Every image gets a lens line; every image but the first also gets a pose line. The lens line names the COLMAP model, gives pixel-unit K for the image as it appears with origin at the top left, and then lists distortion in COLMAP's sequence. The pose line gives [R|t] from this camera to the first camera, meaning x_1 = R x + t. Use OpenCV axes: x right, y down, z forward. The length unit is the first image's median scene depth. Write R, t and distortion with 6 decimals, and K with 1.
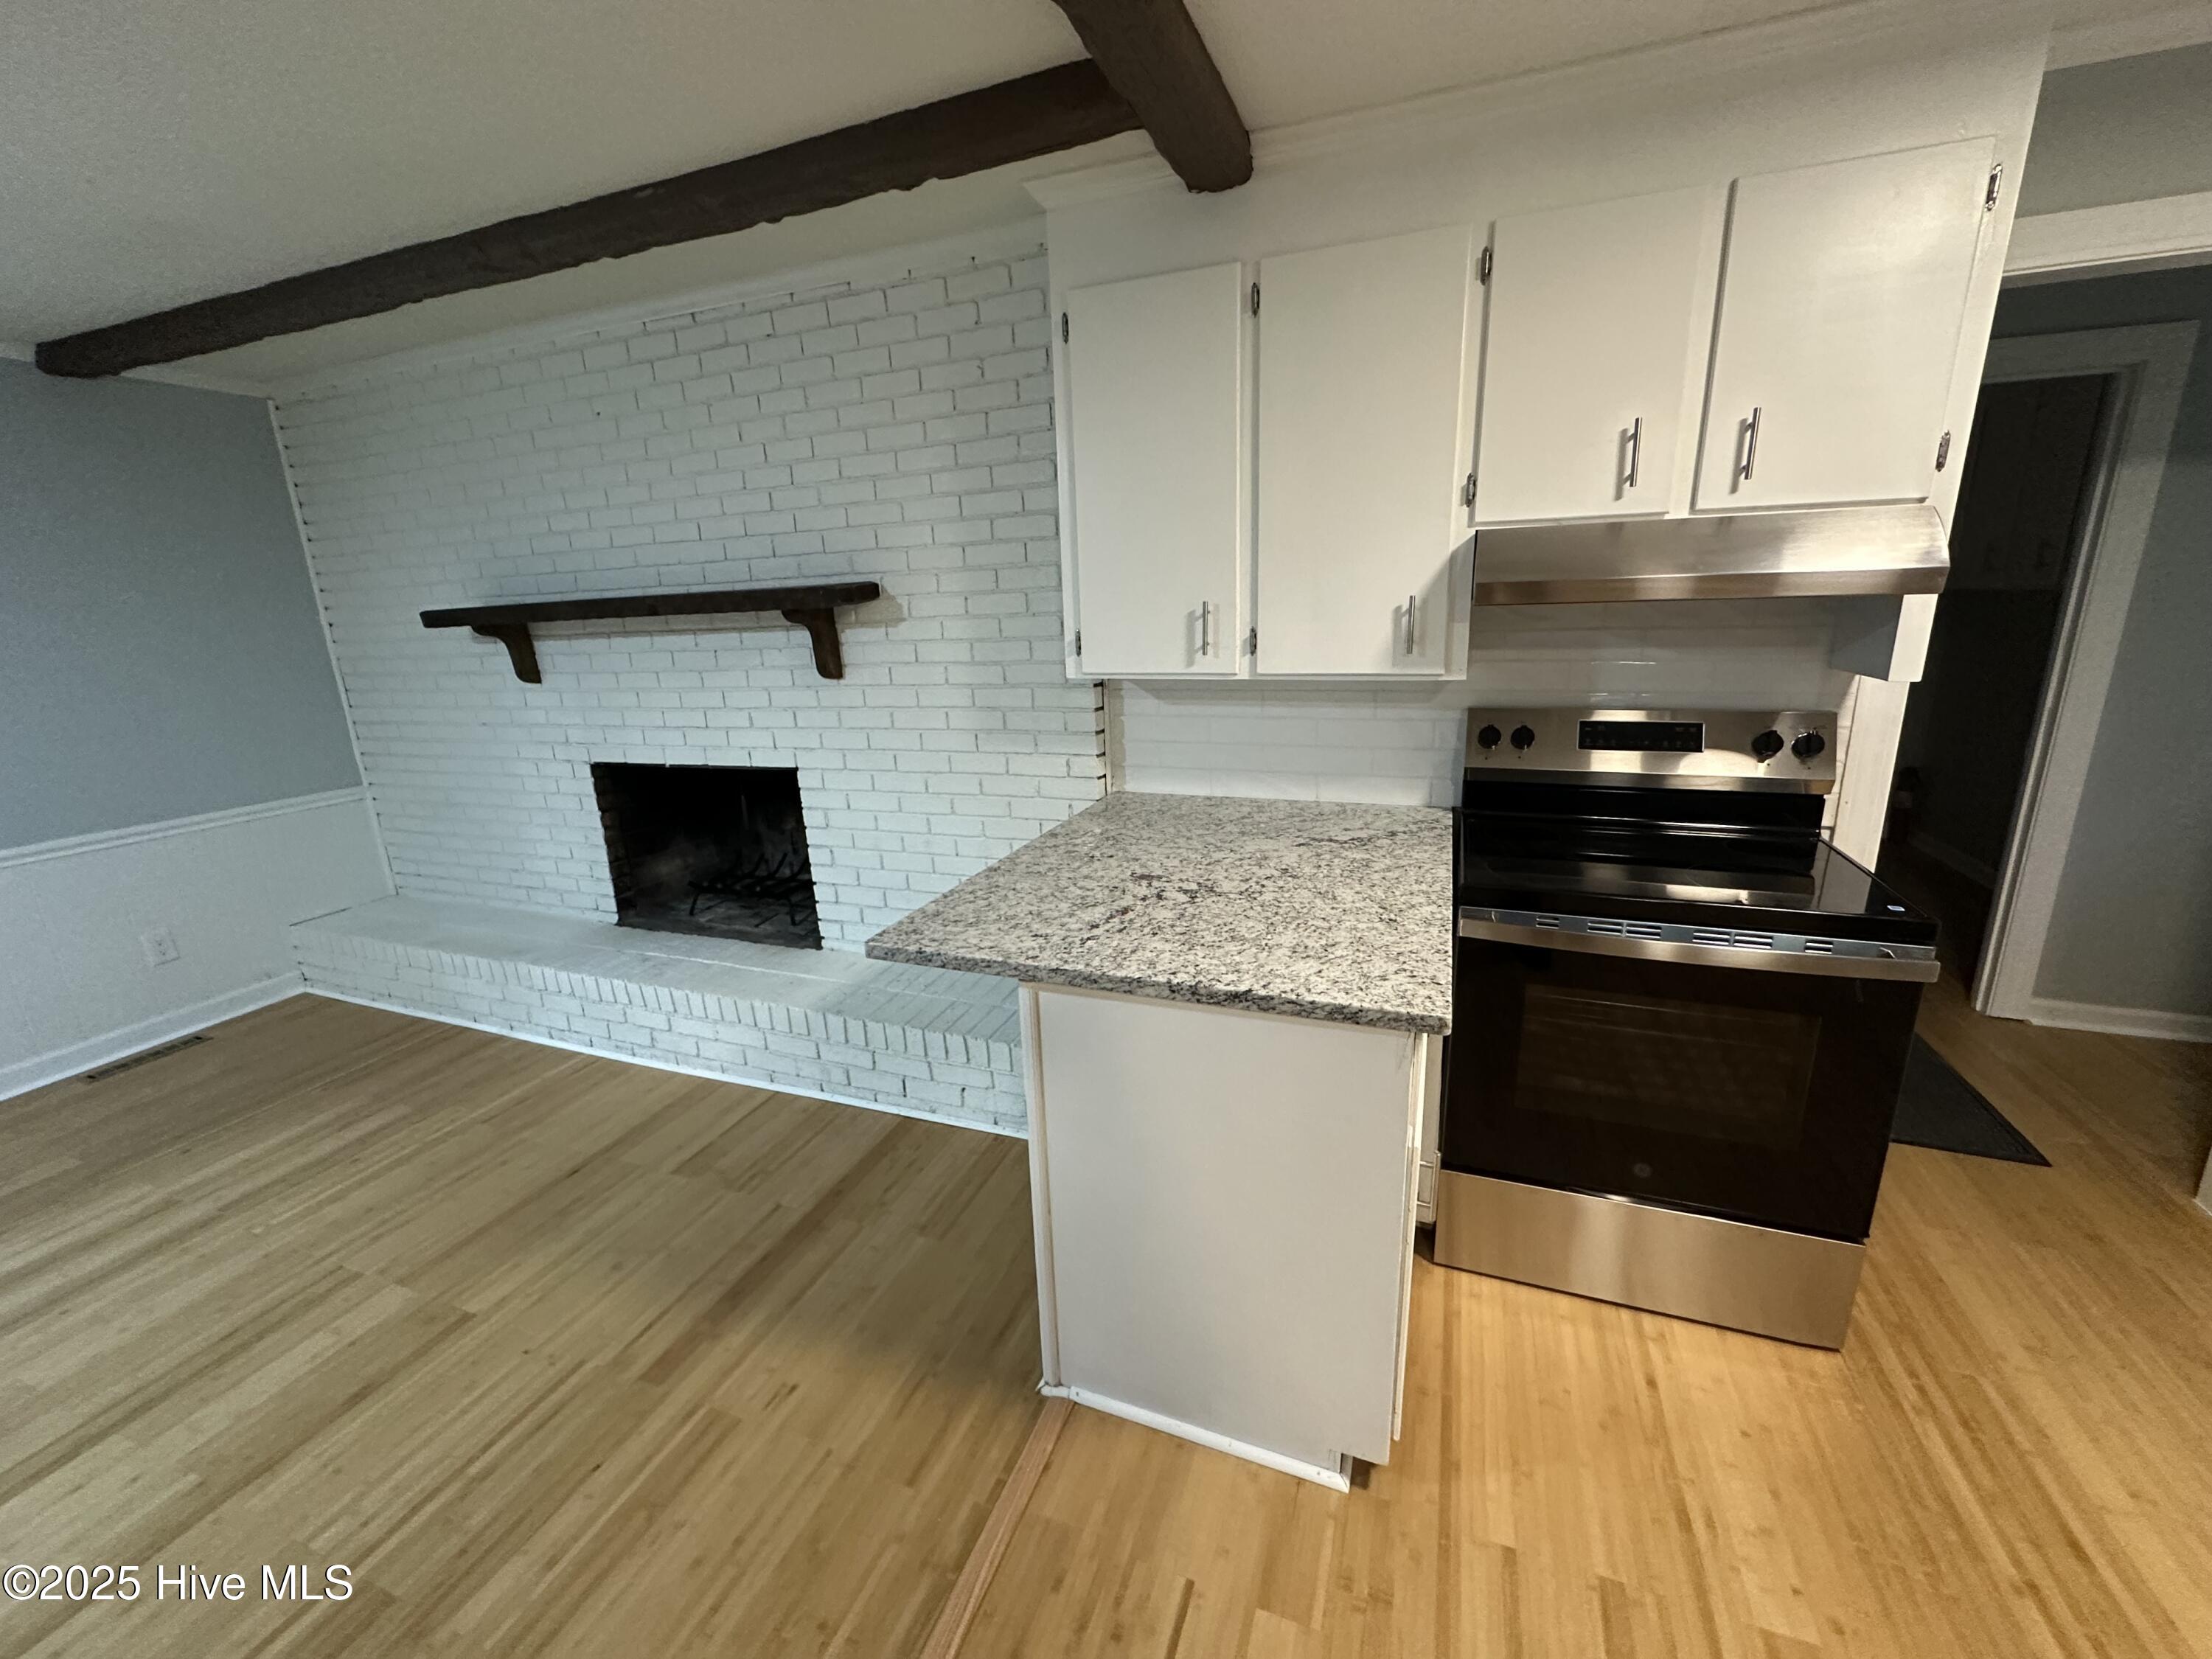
lens RADIAL K [[885.3, 0, 1102.8], [0, 885.3, 827.3], [0, 0, 1]] dist [-0.000569, 0.000455]
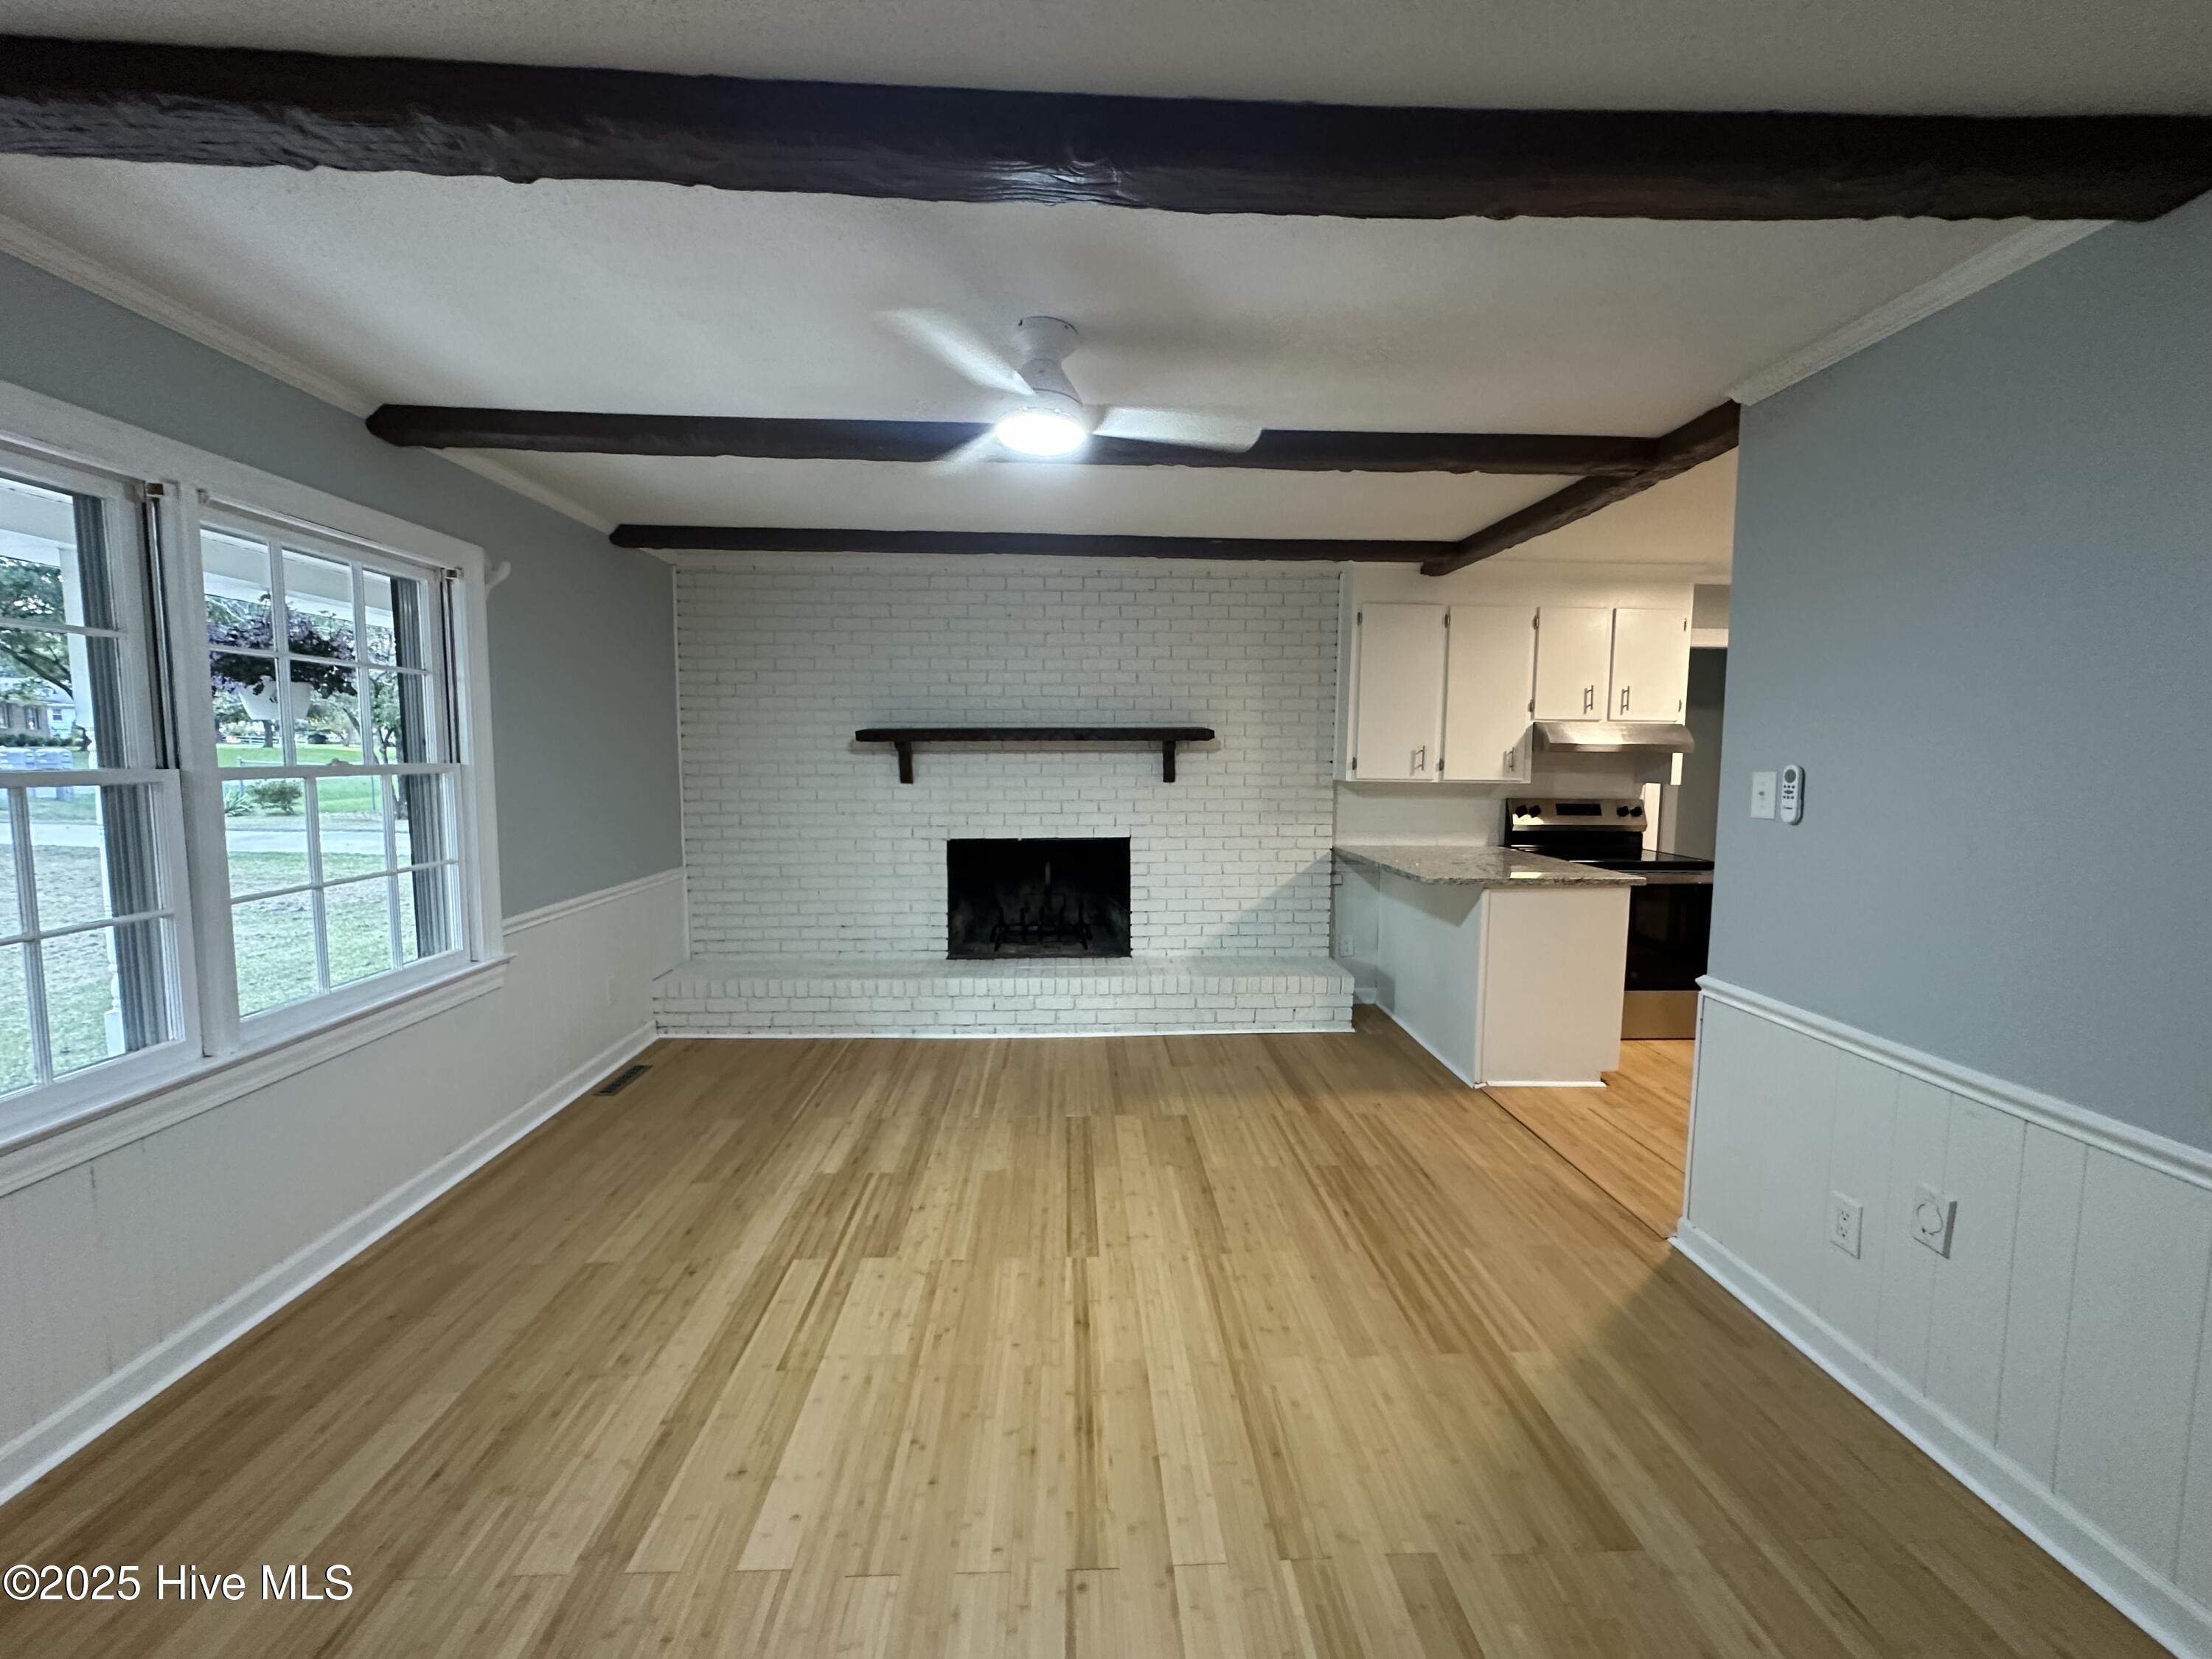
lens RADIAL K [[885.3, 0, 1102.8], [0, 885.3, 827.3], [0, 0, 1]] dist [-0.000569, 0.000455]
pose [[0.914818, 0.005798, 0.403825, -1.190012], [0.061879, 0.986078, -0.154338, 0.181572], [-0.399098, 0.166179, 0.901723, -0.483610]]
